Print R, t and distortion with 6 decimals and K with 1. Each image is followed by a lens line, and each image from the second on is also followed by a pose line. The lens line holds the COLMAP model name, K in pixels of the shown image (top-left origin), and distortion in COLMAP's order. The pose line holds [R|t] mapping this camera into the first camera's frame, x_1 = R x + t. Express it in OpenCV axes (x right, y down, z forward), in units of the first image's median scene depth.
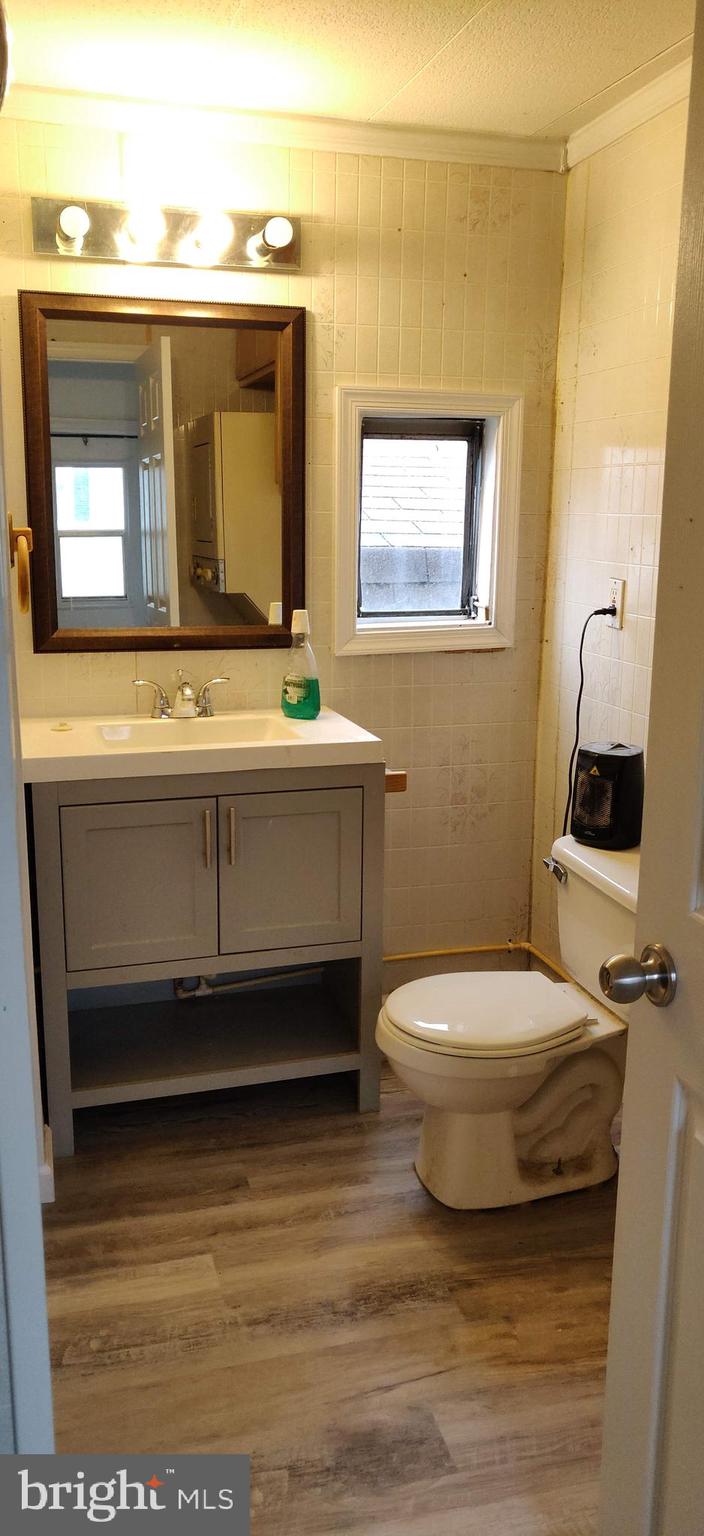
lens RADIAL K [[1205.0, 0, 352.0], [0, 1205.0, 768.0], [0, 0, 1]] dist [-0.006801, -0.001218]
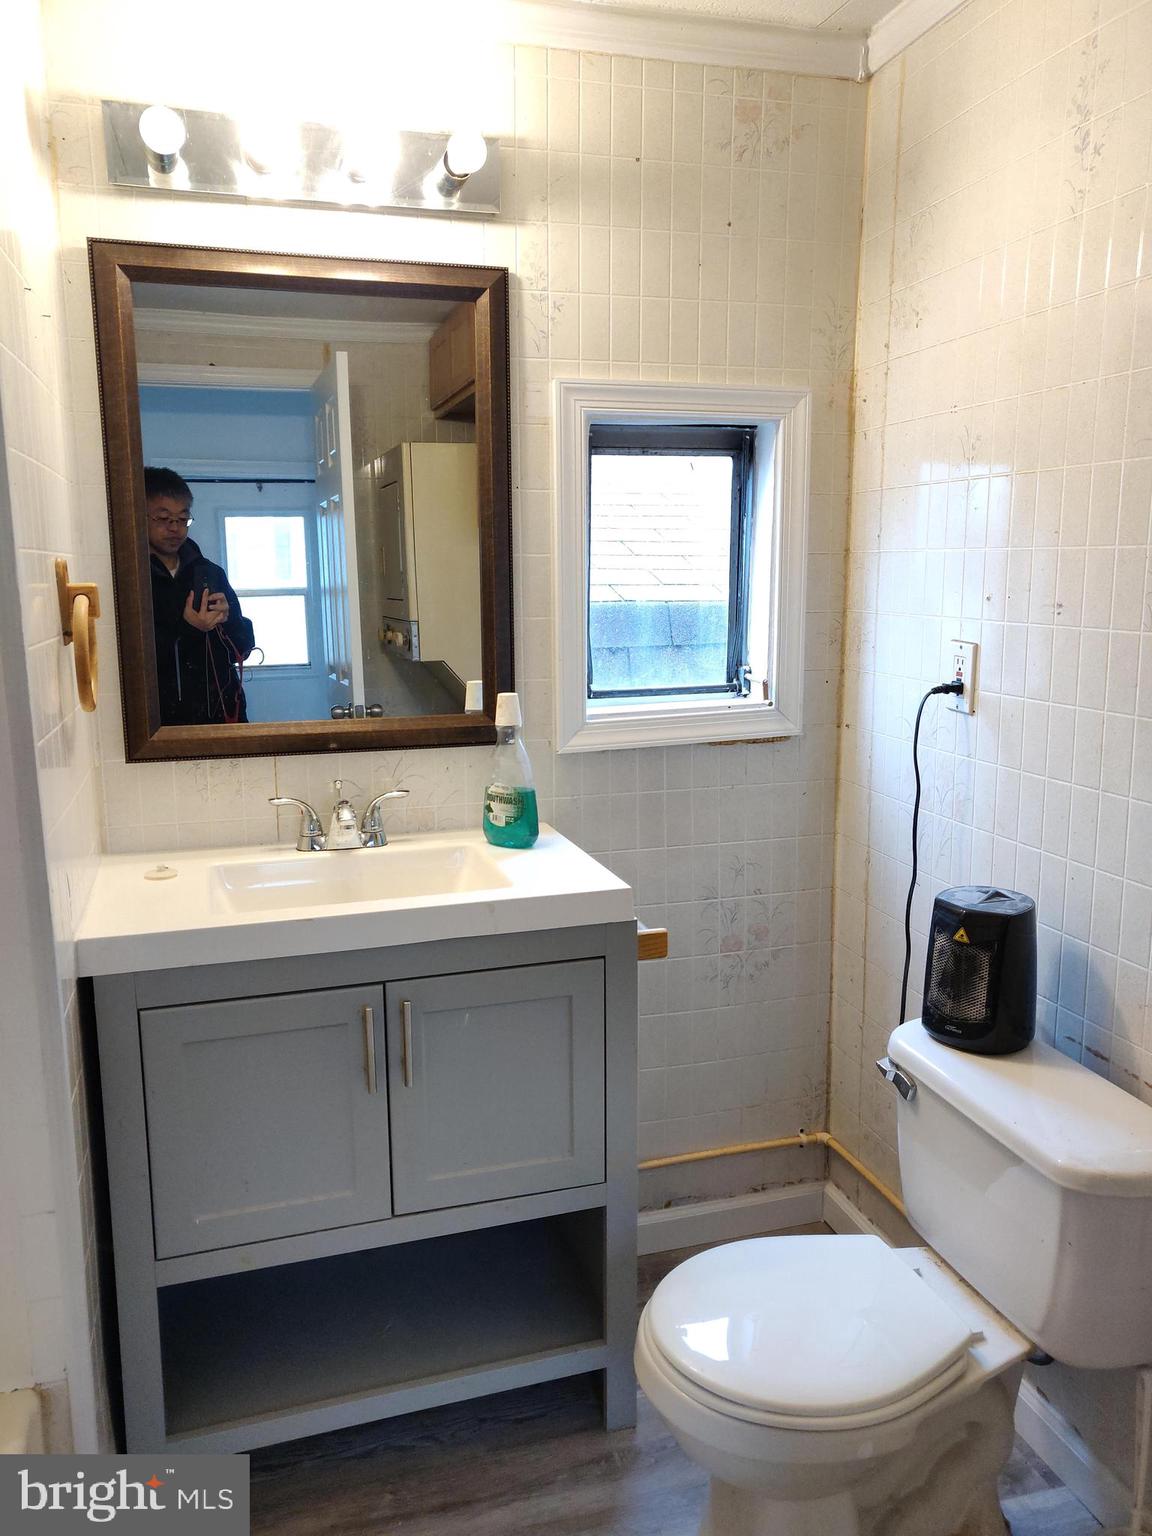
lens RADIAL K [[1166.1, 0, 576.0], [0, 1166.1, 768.0], [0, 0, 1]] dist [-0.035487, 0.089560]
pose [[0.999794, -0.018664, 0.007940, -0.009109], [0.018974, 0.998979, -0.040992, -0.057348], [-0.007167, 0.041135, 0.999128, 0.315310]]
